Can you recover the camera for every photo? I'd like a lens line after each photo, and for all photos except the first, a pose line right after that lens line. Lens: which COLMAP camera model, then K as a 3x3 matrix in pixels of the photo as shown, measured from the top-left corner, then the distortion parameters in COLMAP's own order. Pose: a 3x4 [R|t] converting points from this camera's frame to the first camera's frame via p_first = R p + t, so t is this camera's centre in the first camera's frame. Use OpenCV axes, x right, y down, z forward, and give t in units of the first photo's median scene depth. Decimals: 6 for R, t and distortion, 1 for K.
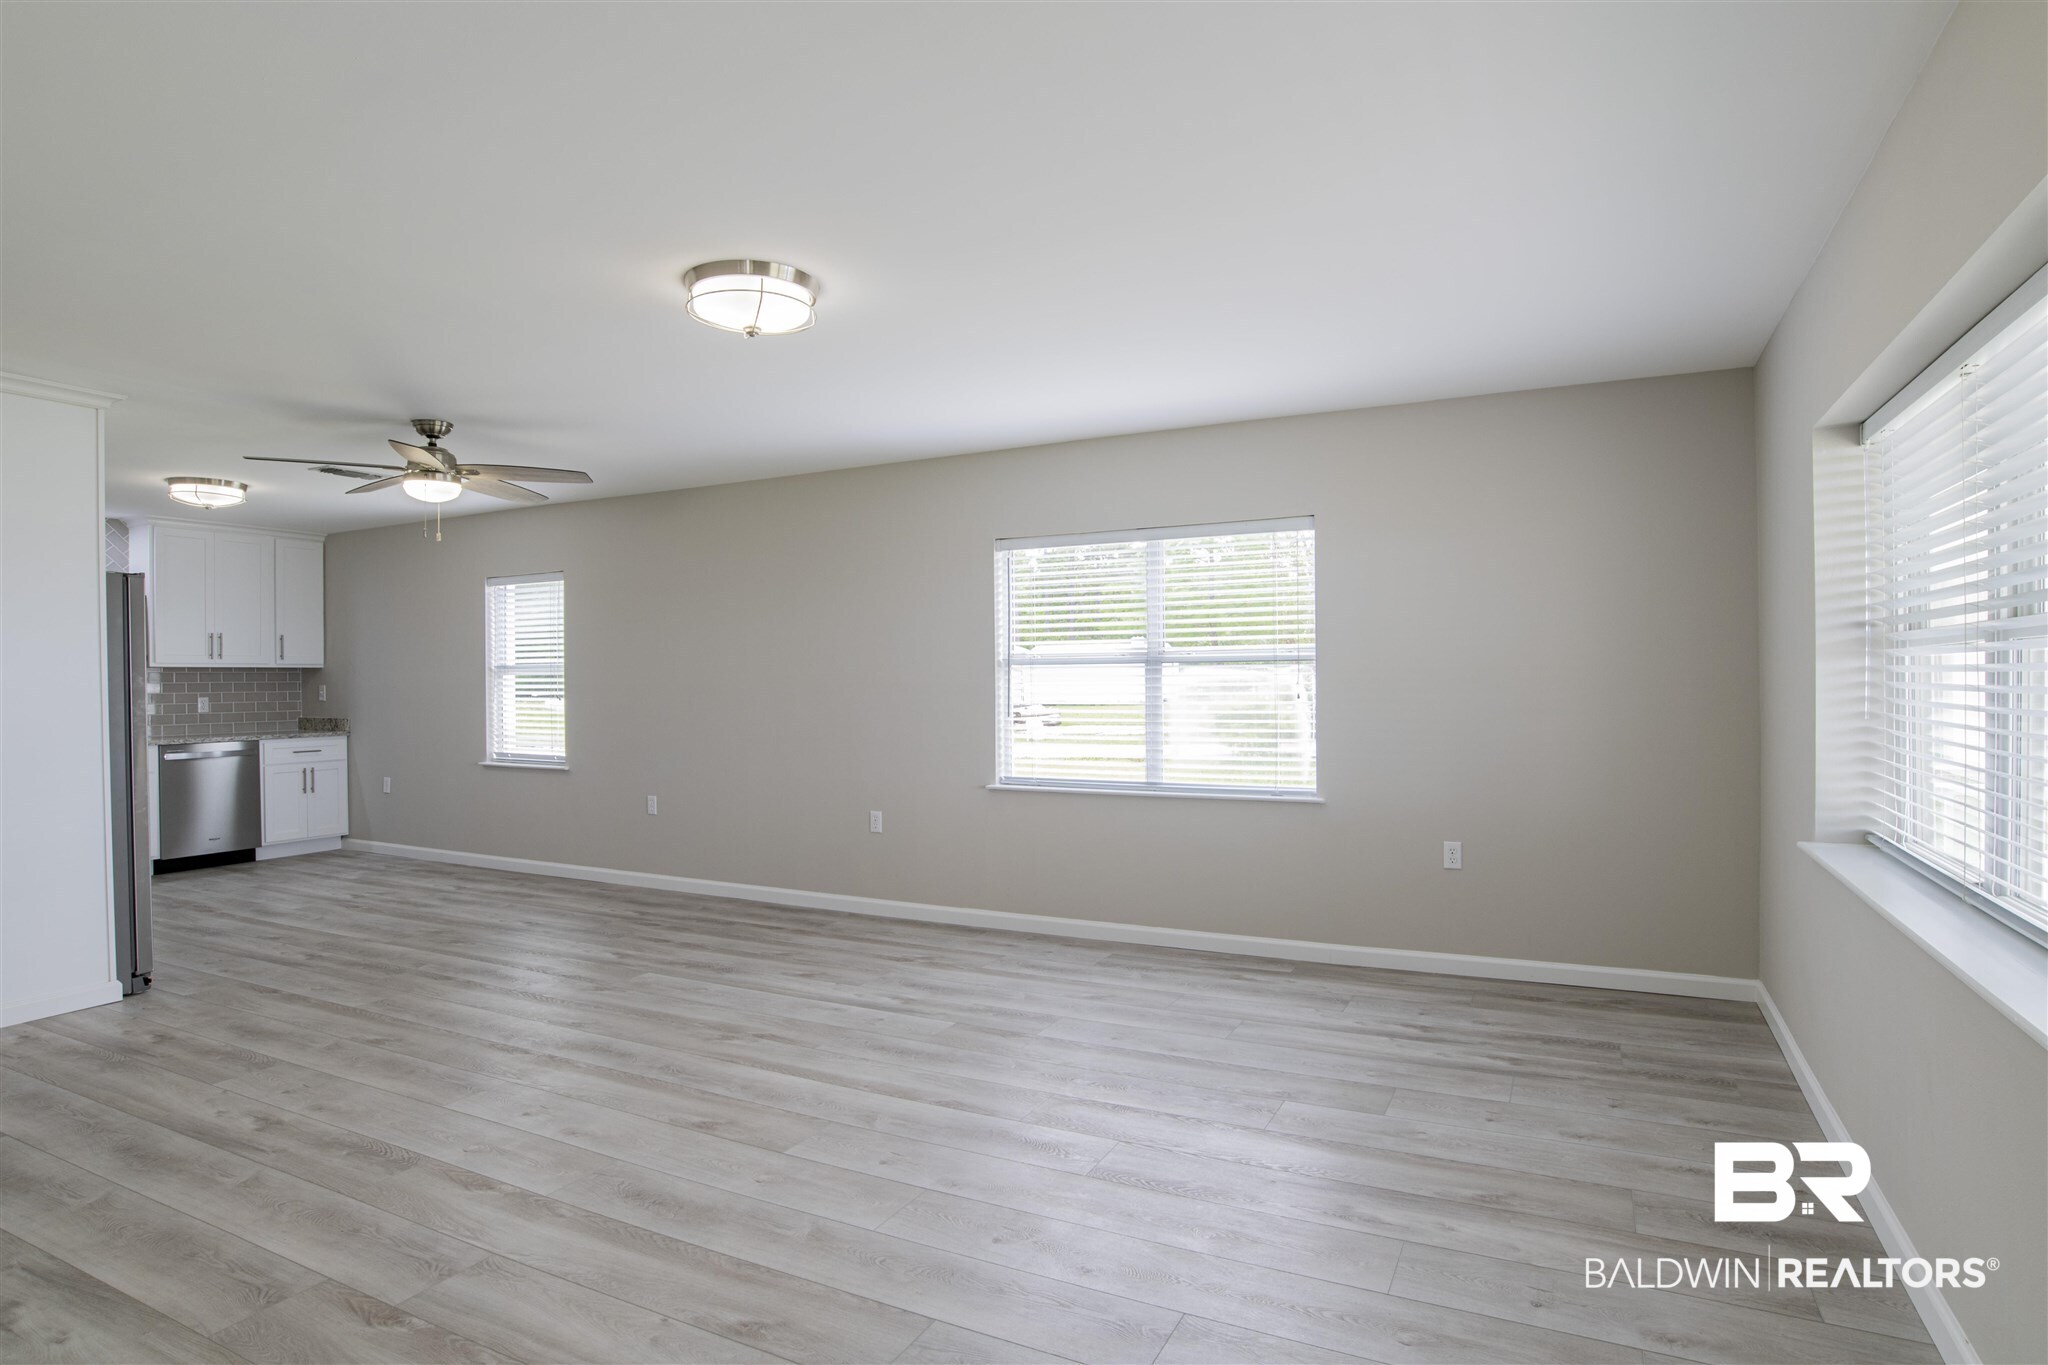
lens RADIAL K [[1075.9, 0, 1055.2], [0, 1075.9, 684.4], [0, 0, 1]] dist [0.000359, 0.000530]
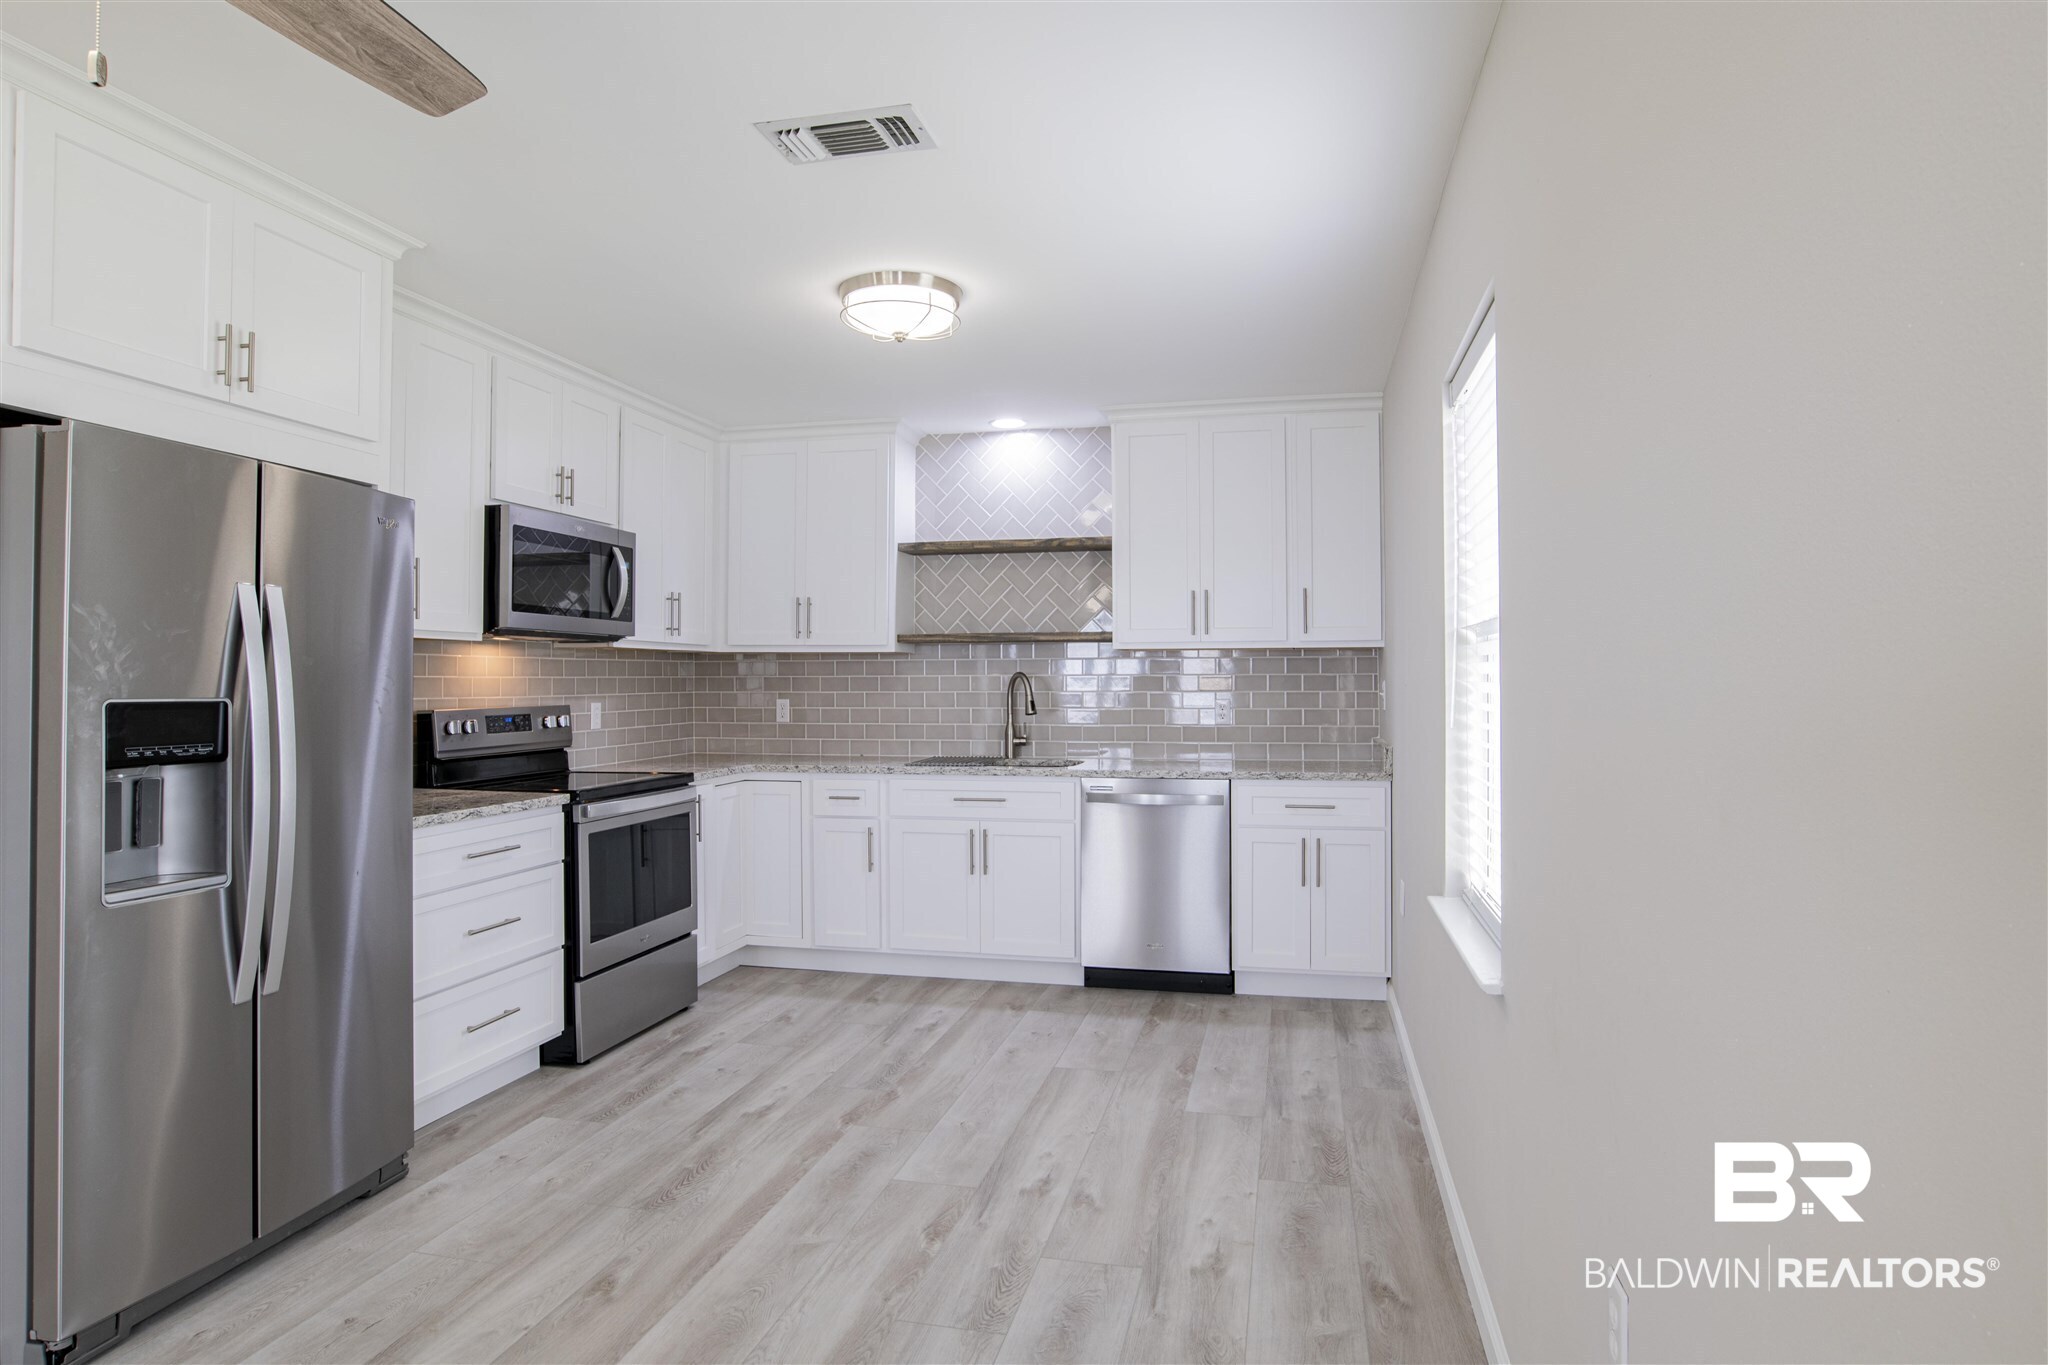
lens RADIAL K [[1149.1, 0, 1024.0], [0, 1149.1, 682.5], [0, 0, 1]] dist [-0.037787, 0.016861]
pose [[0.223840, 0.006536, -0.974604, -0.192694], [-0.005914, 0.999968, 0.005347, -0.000350], [0.974608, 0.004567, 0.223871, 0.774121]]
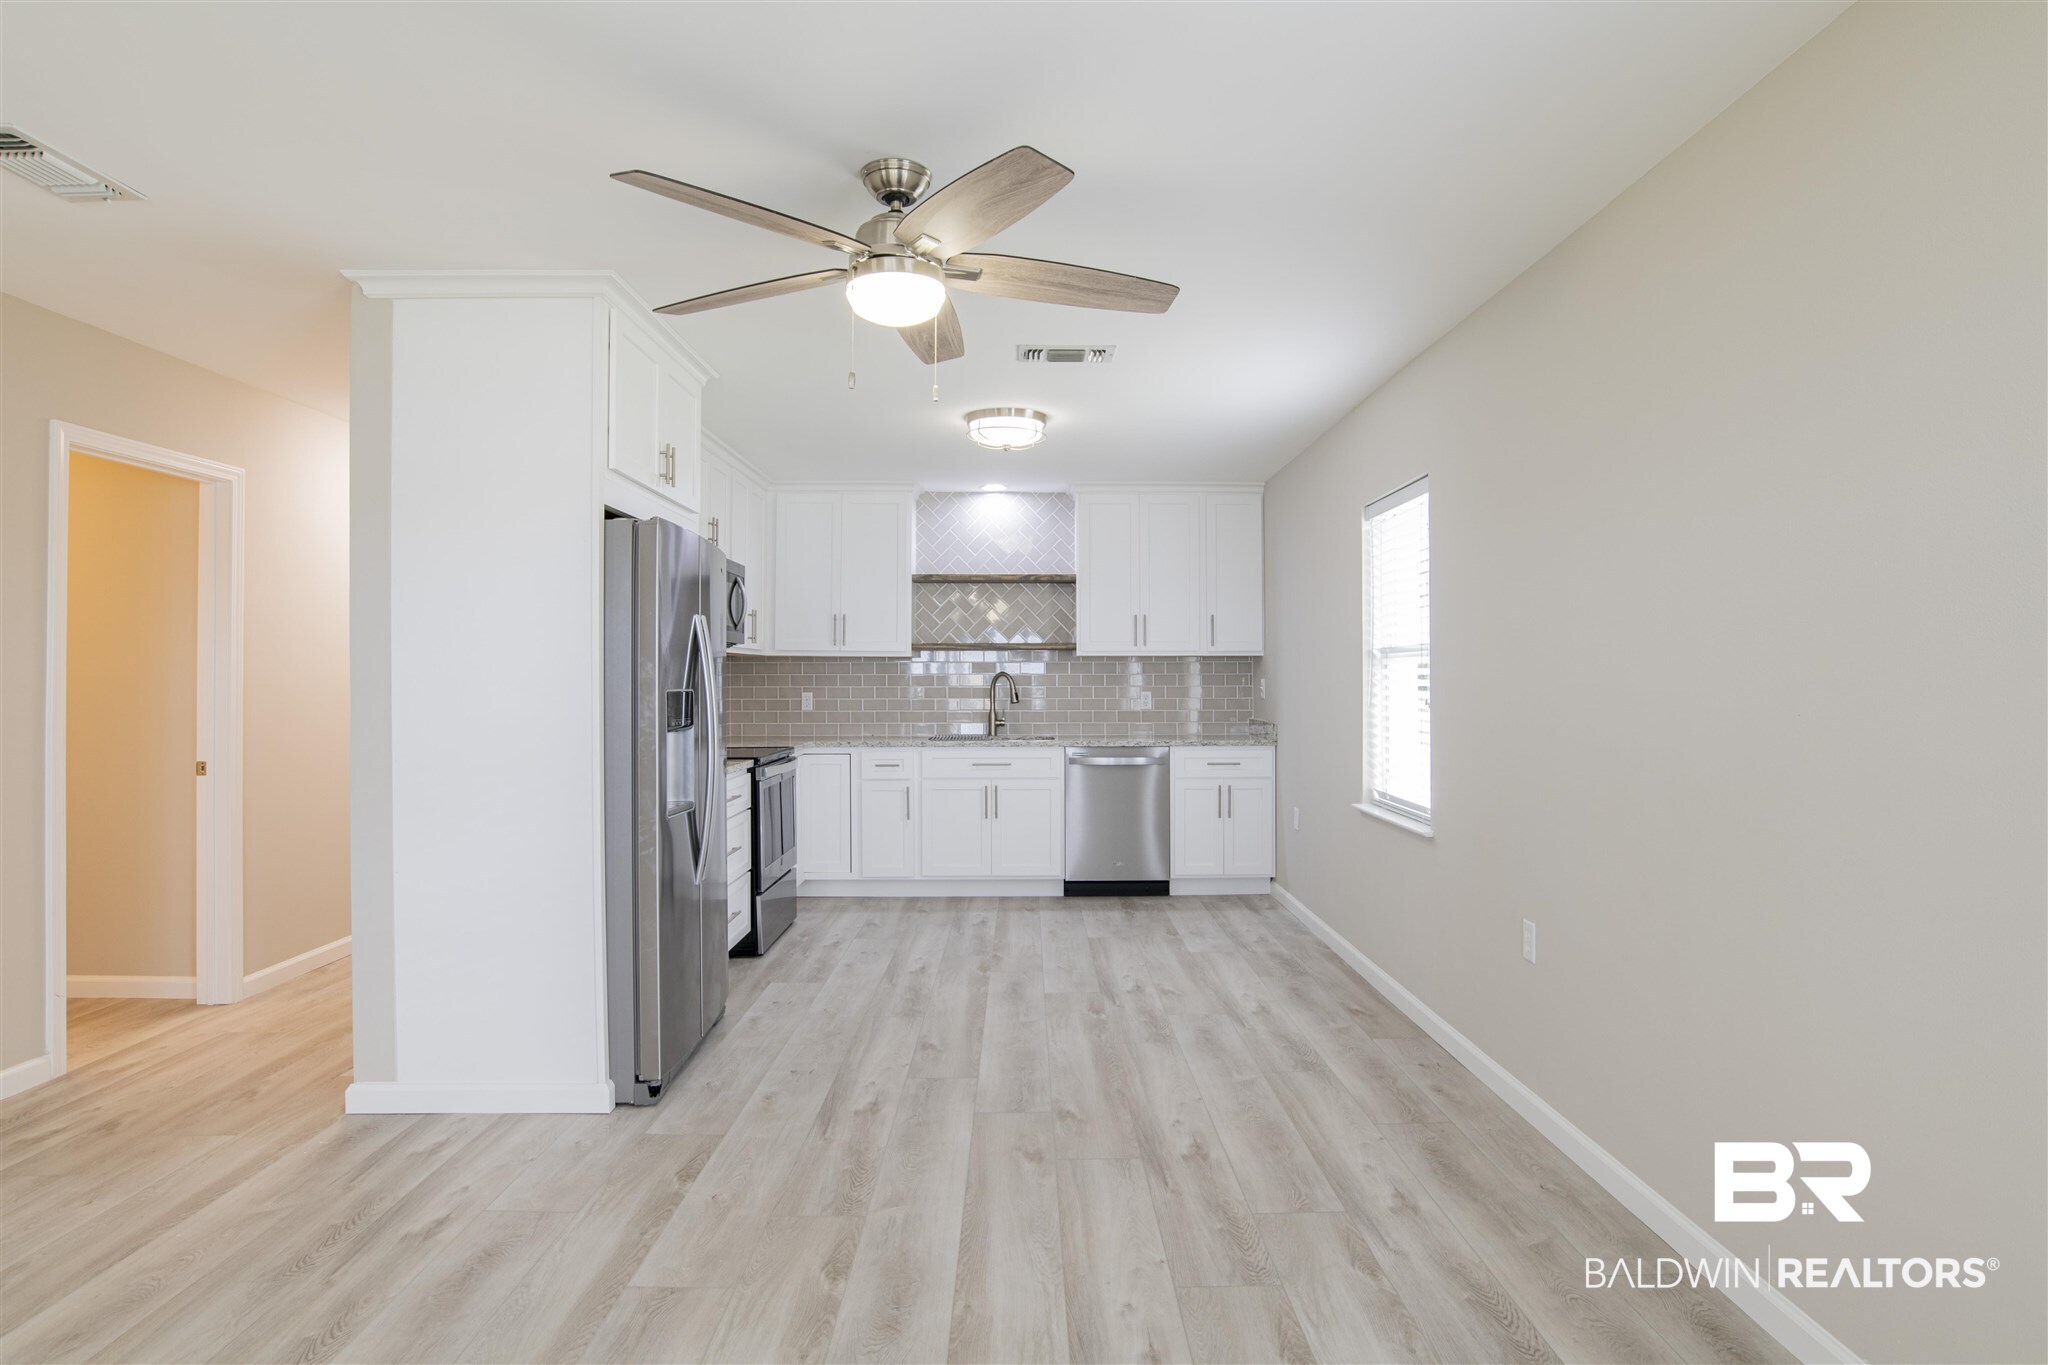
lens RADIAL K [[1105.9, 0, 1024.0], [0, 1105.9, 682.5], [0, 0, 1]] dist [-0.033922, 0.001415]
pose [[0.445760, 0.010036, -0.895096, -0.053559], [-0.006965, 0.999946, 0.007743, -0.001284], [0.895125, 0.002783, 0.445806, 0.543226]]
